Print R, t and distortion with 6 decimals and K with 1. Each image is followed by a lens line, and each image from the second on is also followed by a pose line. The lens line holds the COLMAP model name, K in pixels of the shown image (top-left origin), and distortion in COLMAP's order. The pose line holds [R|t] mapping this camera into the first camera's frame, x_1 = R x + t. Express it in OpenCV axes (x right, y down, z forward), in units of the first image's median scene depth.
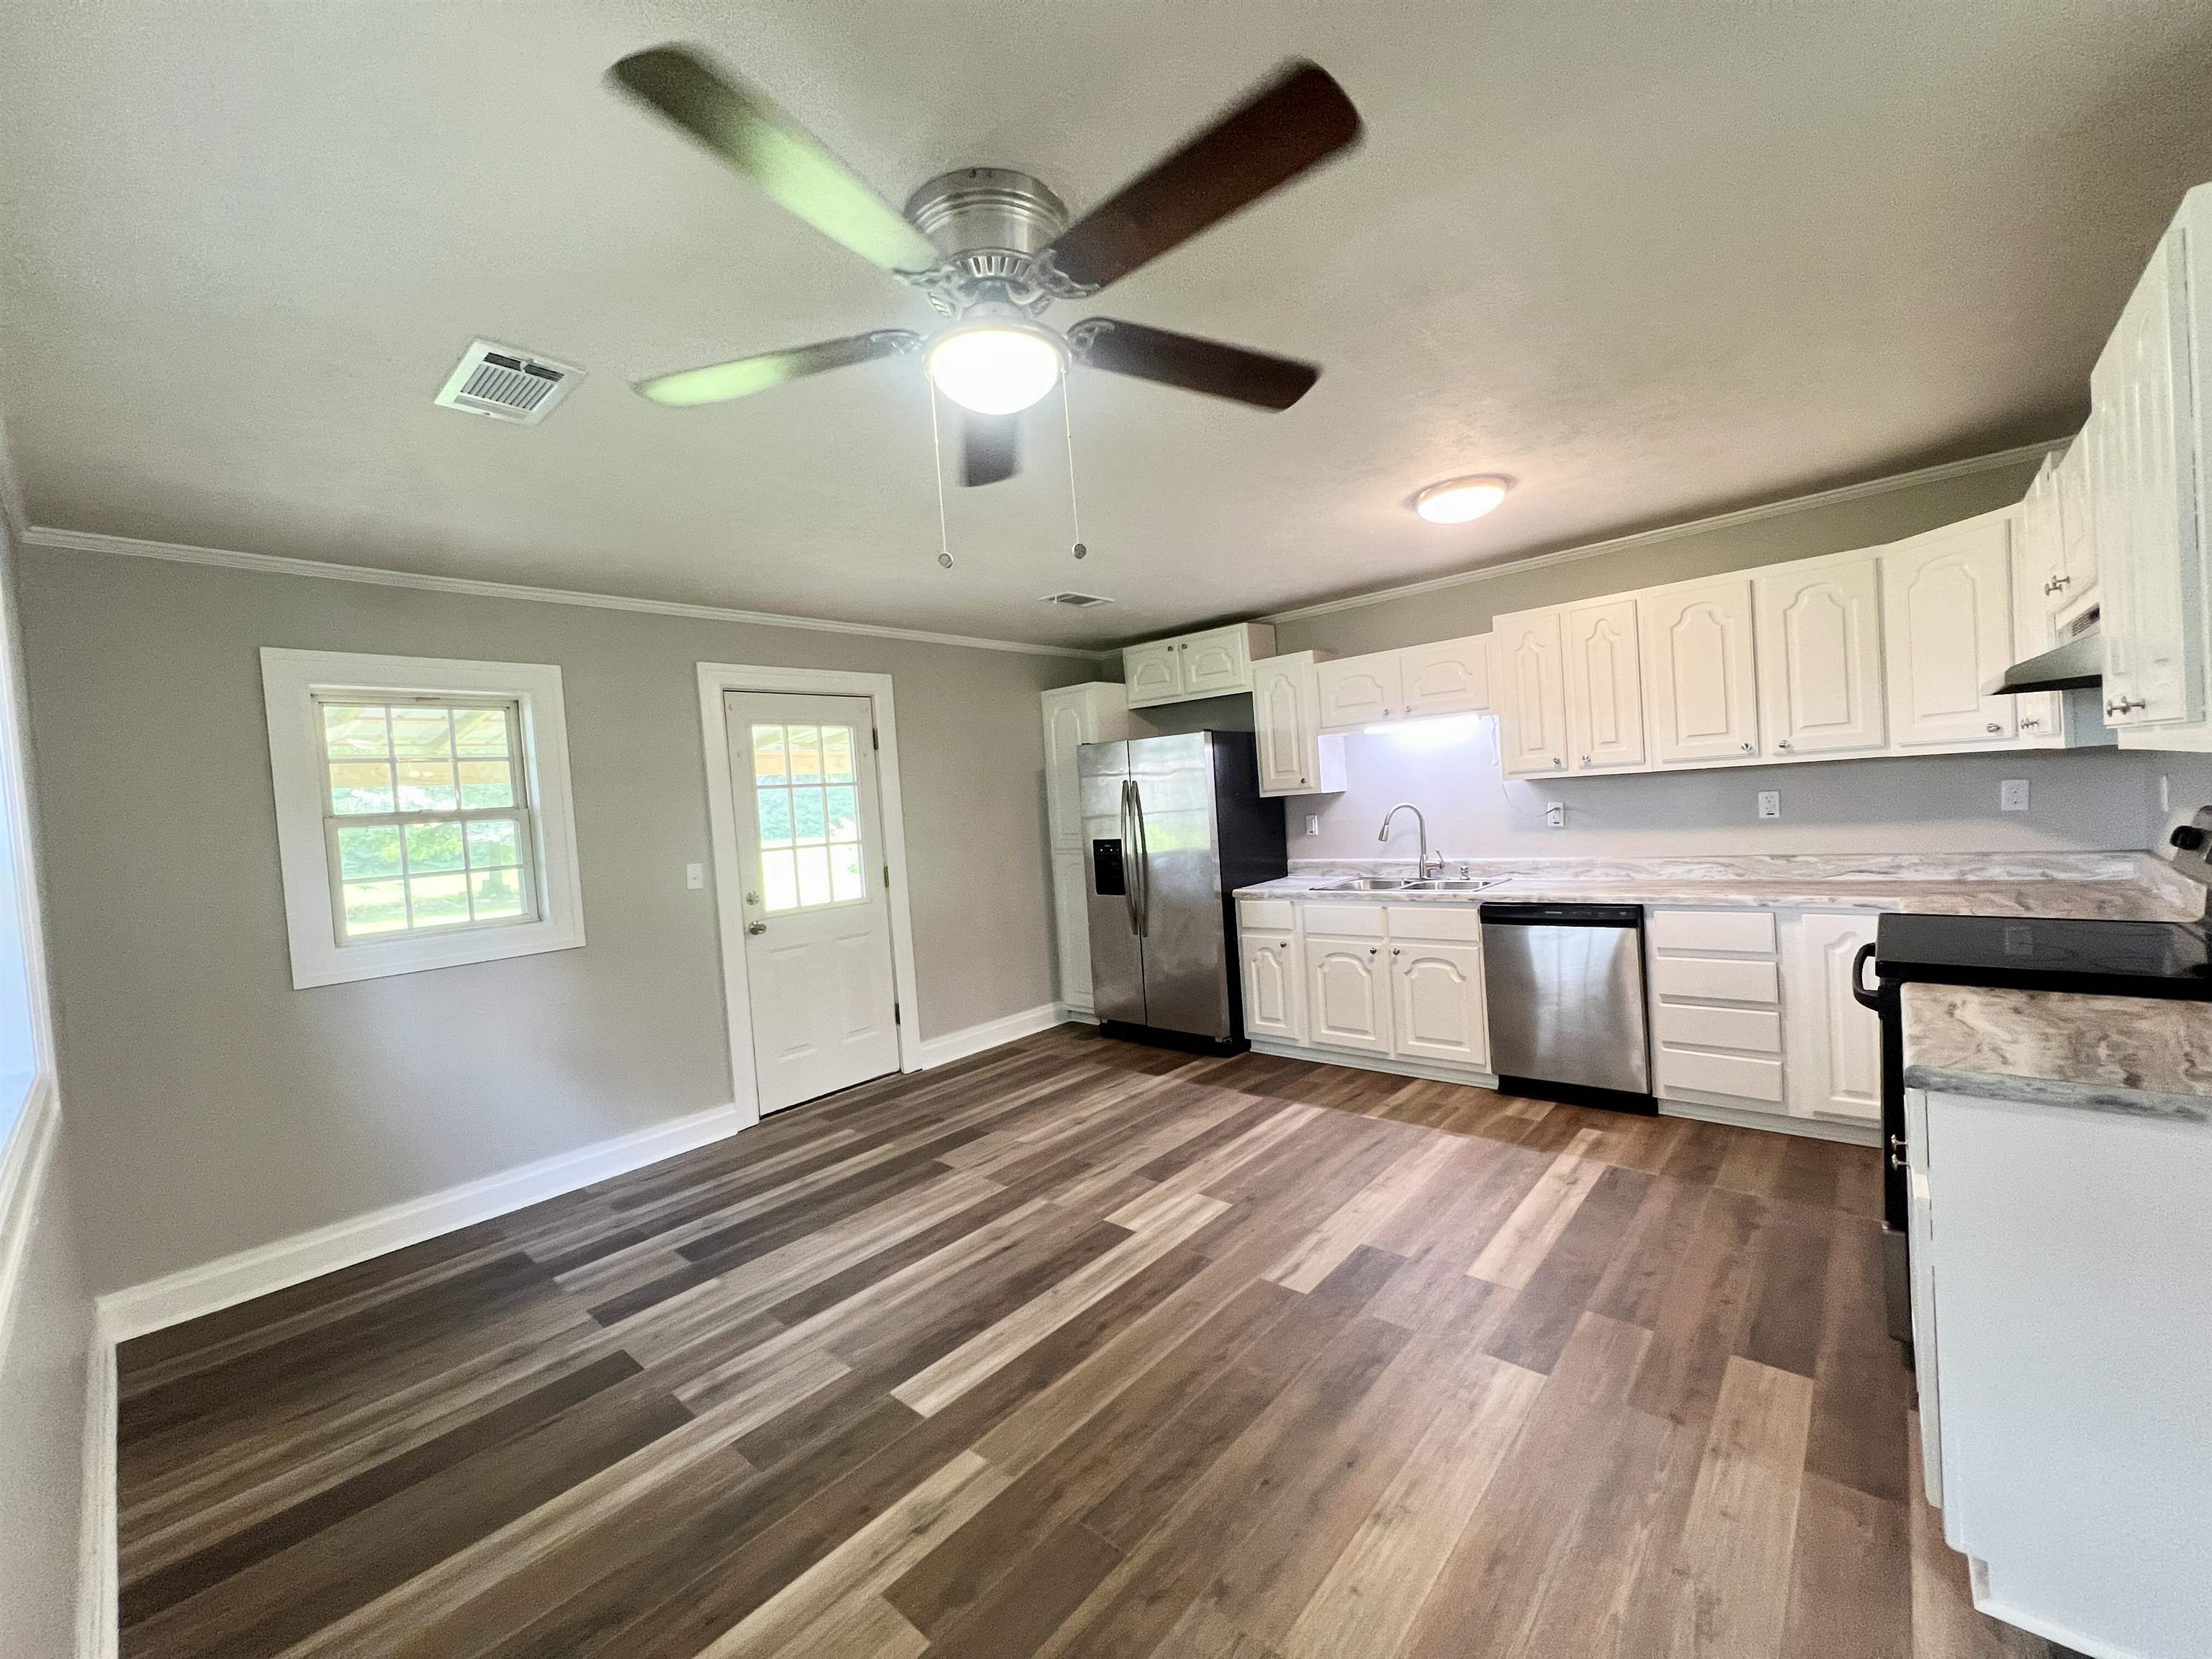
lens RADIAL K [[883.7, 0, 1098.1], [0, 883.7, 828.4], [0, 0, 1]] dist [-0.001852, 0.000664]
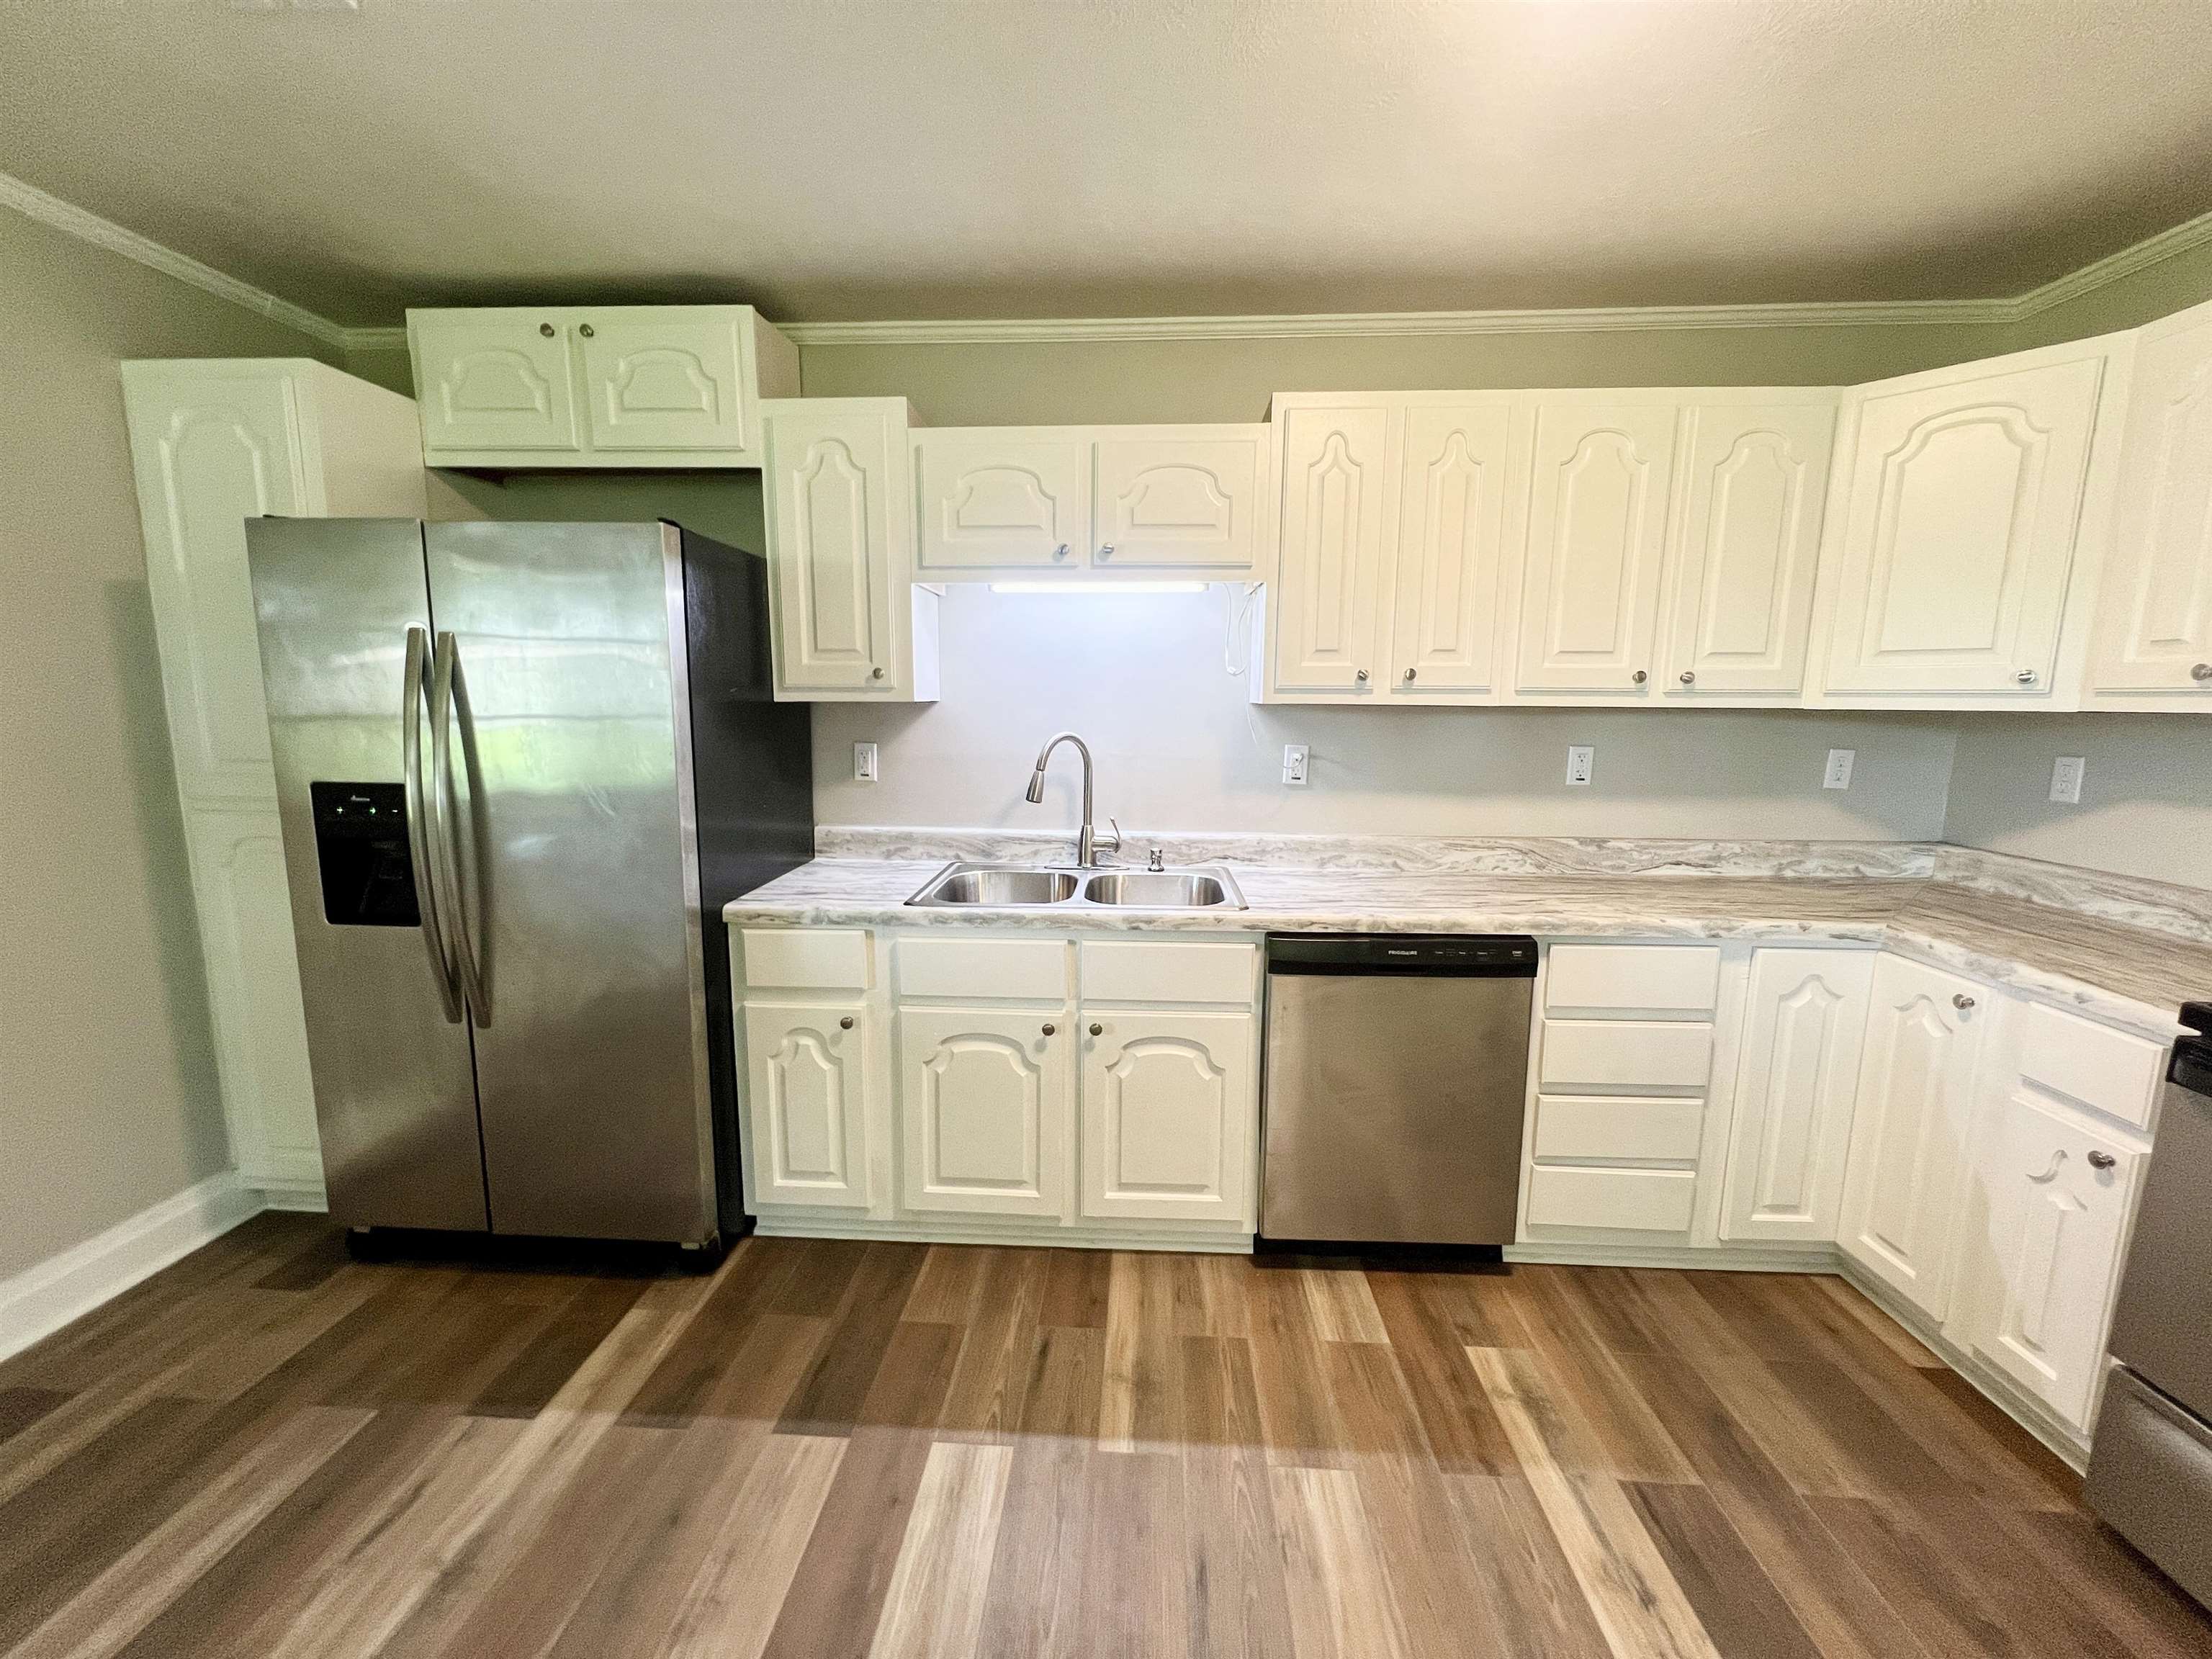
lens RADIAL K [[883.7, 0, 1098.1], [0, 883.7, 828.4], [0, 0, 1]] dist [-0.001852, 0.000664]
pose [[0.780229, -0.014566, 0.625325, 0.022962], [-0.043661, 0.996022, 0.077678, -0.012284], [-0.623969, -0.087909, 0.776489, 0.557970]]
